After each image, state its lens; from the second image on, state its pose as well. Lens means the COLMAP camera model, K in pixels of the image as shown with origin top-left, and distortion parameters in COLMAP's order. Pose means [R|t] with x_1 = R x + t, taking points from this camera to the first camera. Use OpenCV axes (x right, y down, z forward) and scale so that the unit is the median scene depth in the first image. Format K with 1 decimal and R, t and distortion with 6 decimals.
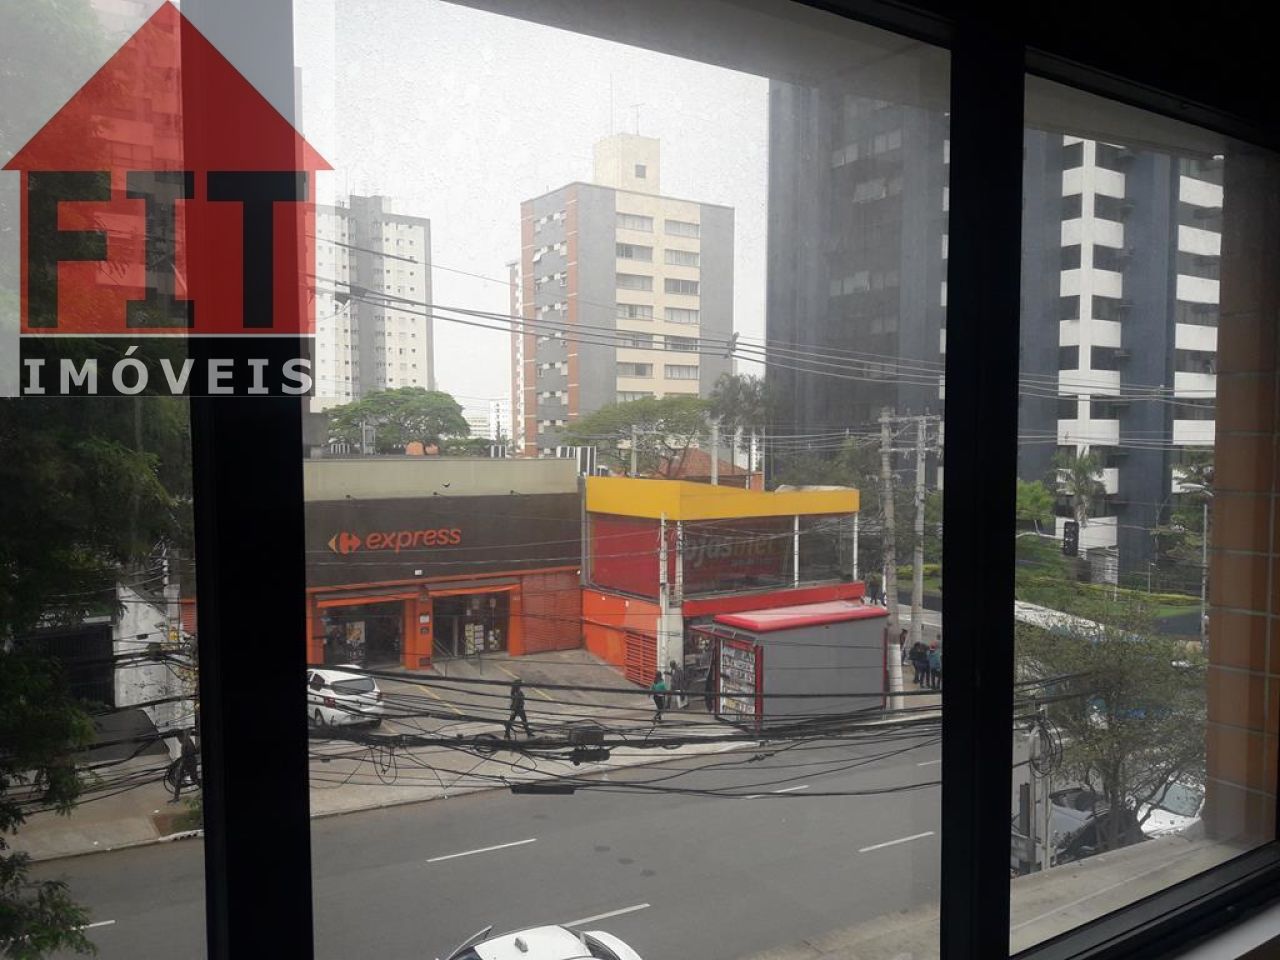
lens RADIAL K [[1044.5, 0, 646.5], [0, 1044.5, 495.6], [0, 0, 1]] dist [0.125572, -0.228617]
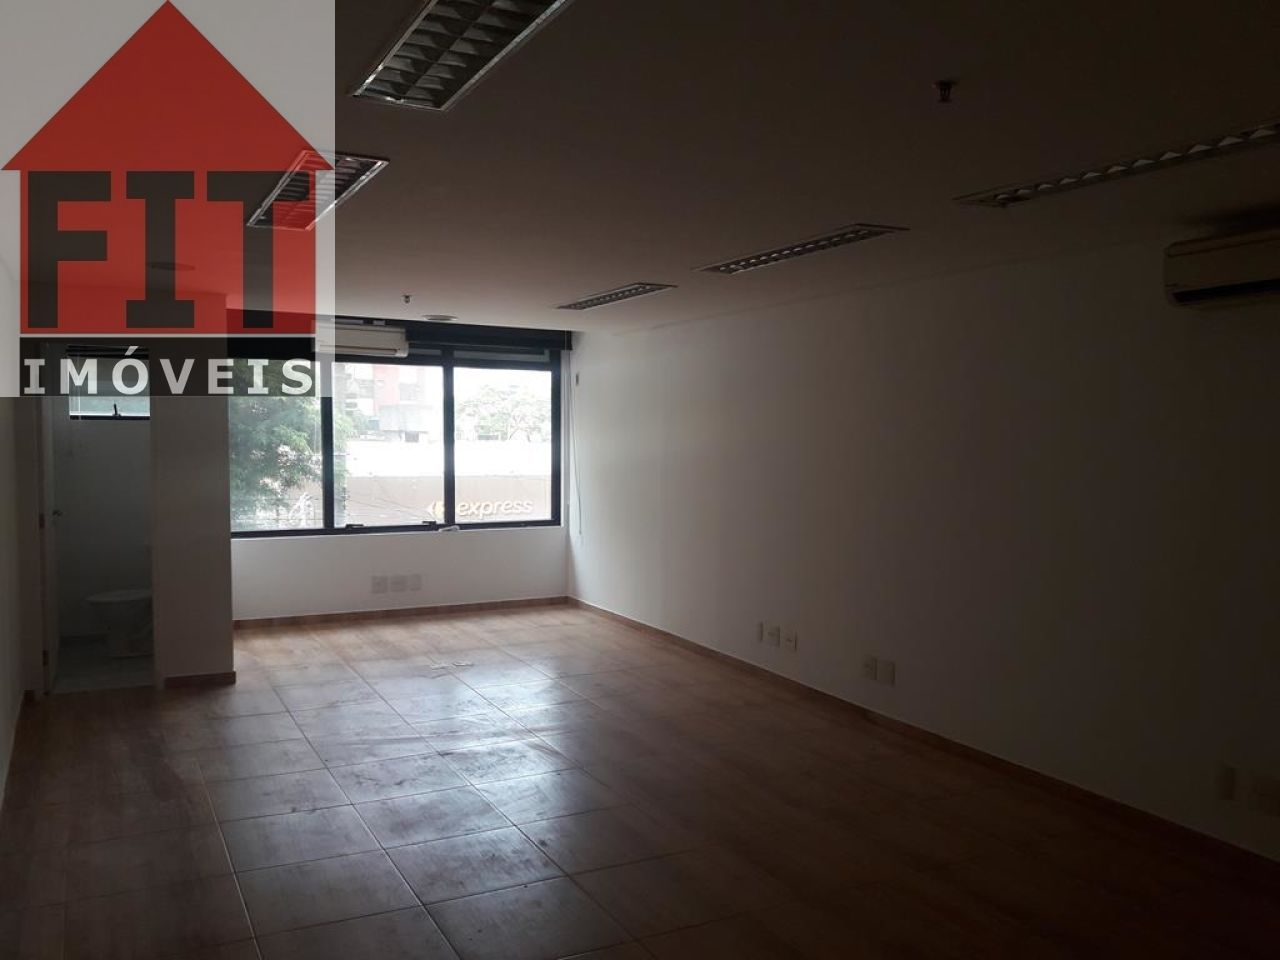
lens RADIAL K [[1044.5, 0, 646.5], [0, 1044.5, 495.6], [0, 0, 1]] dist [0.125572, -0.228617]
pose [[0.993764, 0.018380, -0.109976, 0.079420], [-0.017355, 0.999797, 0.010268, 0.009005], [0.110142, -0.008296, 0.993881, -0.181642]]
